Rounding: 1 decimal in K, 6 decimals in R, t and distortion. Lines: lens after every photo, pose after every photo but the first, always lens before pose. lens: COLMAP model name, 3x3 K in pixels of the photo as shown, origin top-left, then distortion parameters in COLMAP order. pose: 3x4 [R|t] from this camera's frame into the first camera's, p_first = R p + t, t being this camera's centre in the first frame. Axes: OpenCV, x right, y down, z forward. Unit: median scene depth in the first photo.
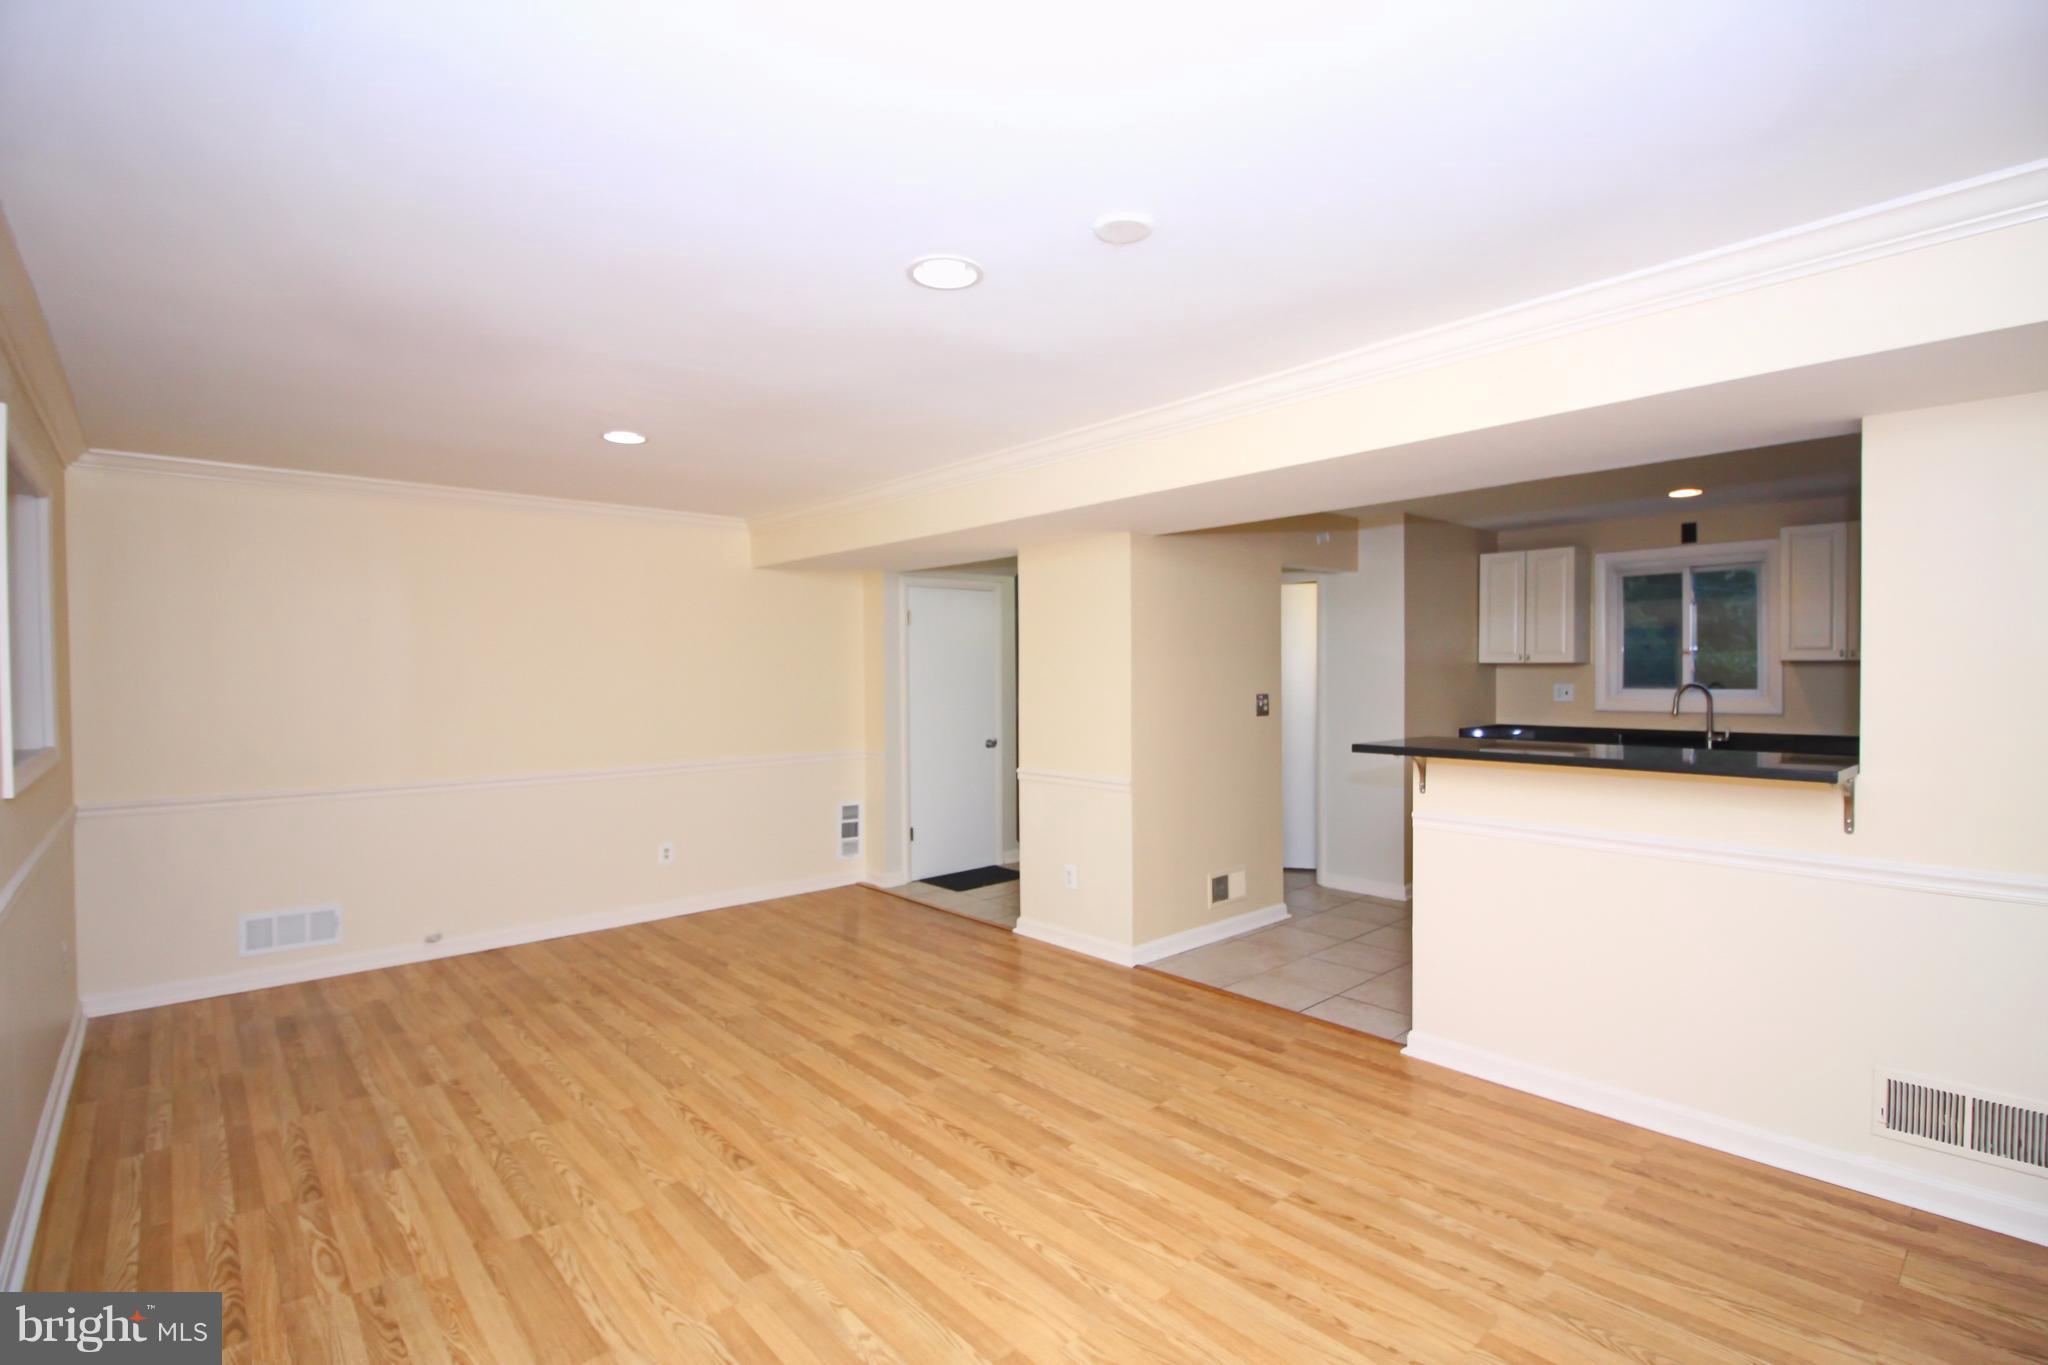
lens RADIAL K [[954.5, 0, 1033.9], [0, 954.5, 691.1], [0, 0, 1]] dist [-0.001175, -0.013748]
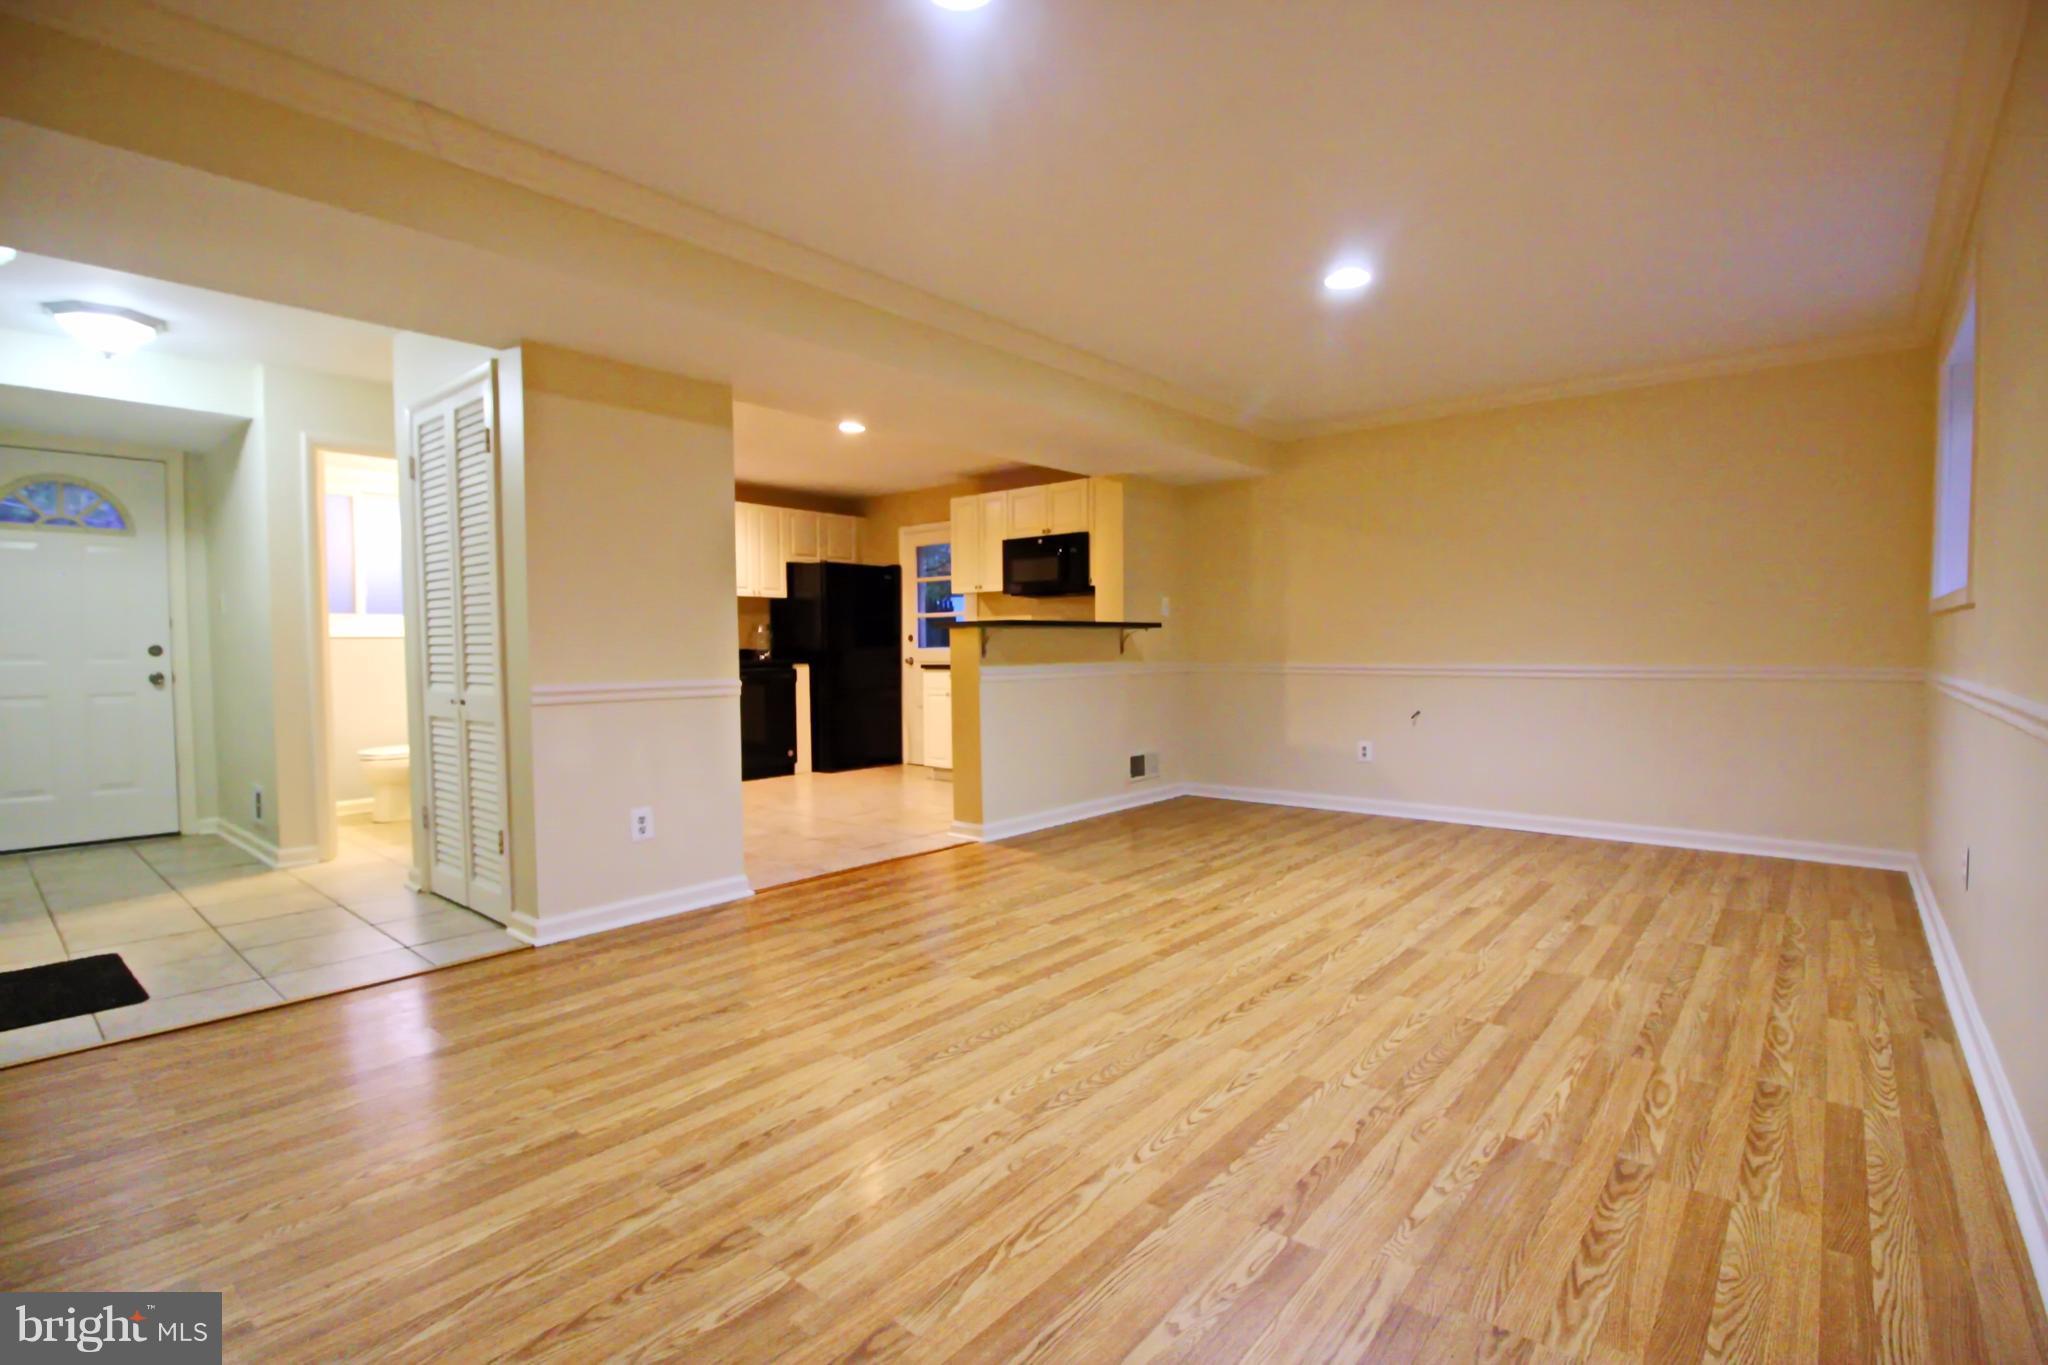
lens RADIAL K [[954.5, 0, 1033.9], [0, 954.5, 691.1], [0, 0, 1]] dist [-0.001175, -0.013748]
pose [[-0.135790, -0.037479, 0.990028, -1.083288], [0.033575, 0.998536, 0.042406, 0.105270], [-0.990169, 0.038998, -0.134333, 1.183728]]
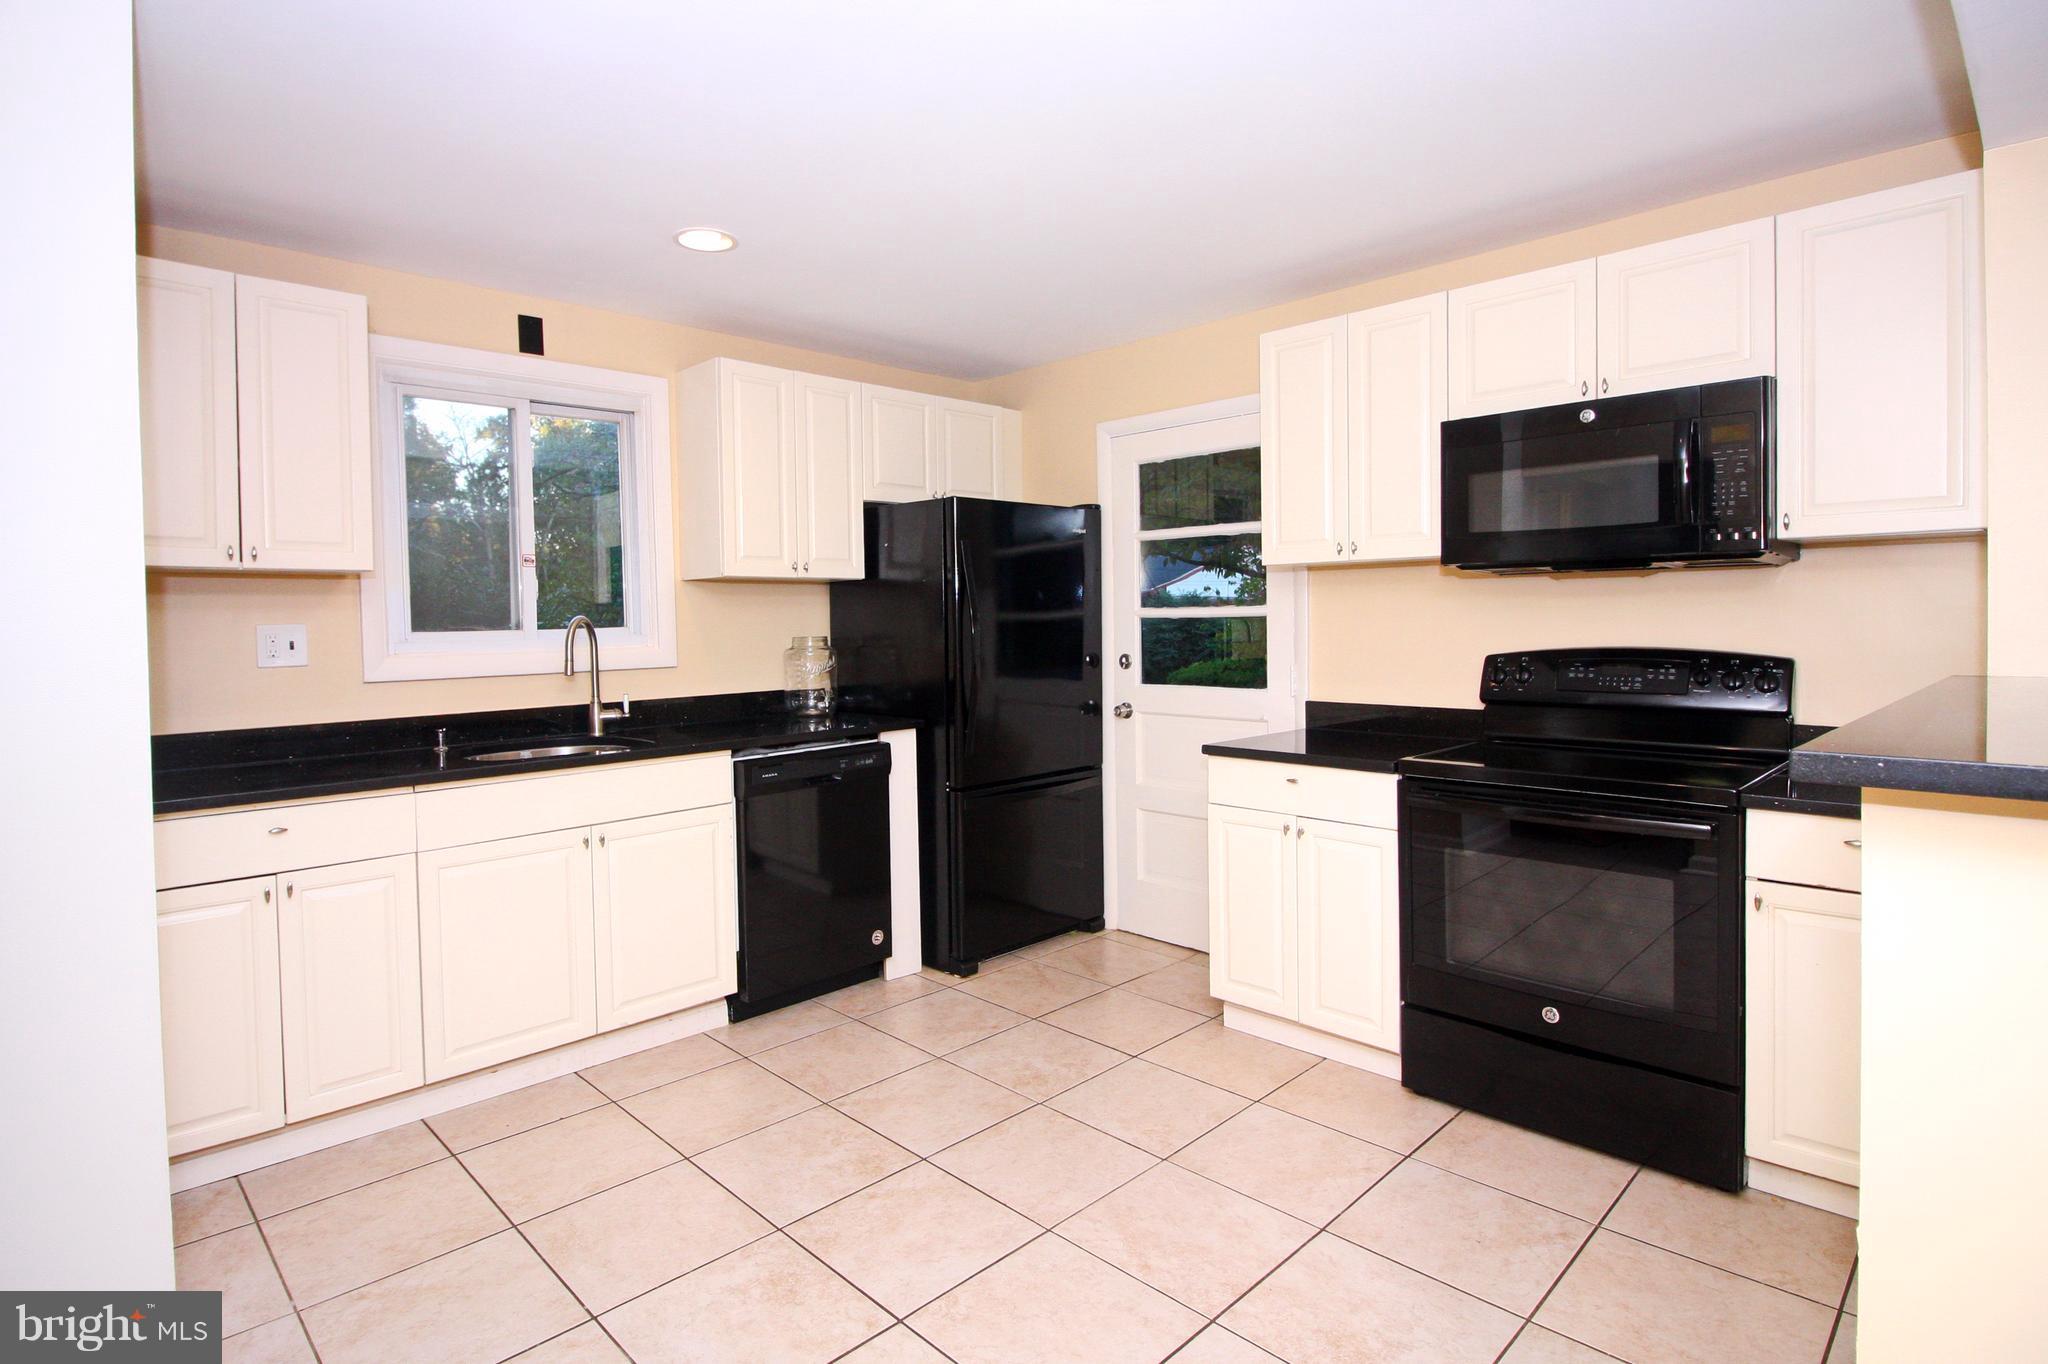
lens RADIAL K [[1018.8, 0, 959.3], [0, 1018.8, 643.7], [0, 0, 1]] dist [0.003440, -0.014678]
pose [[-0.015300, -0.020403, 0.999675, 0.205177], [0.041190, 0.998930, 0.021018, 0.007187], [-0.999034, 0.041498, -0.014443, 1.377404]]
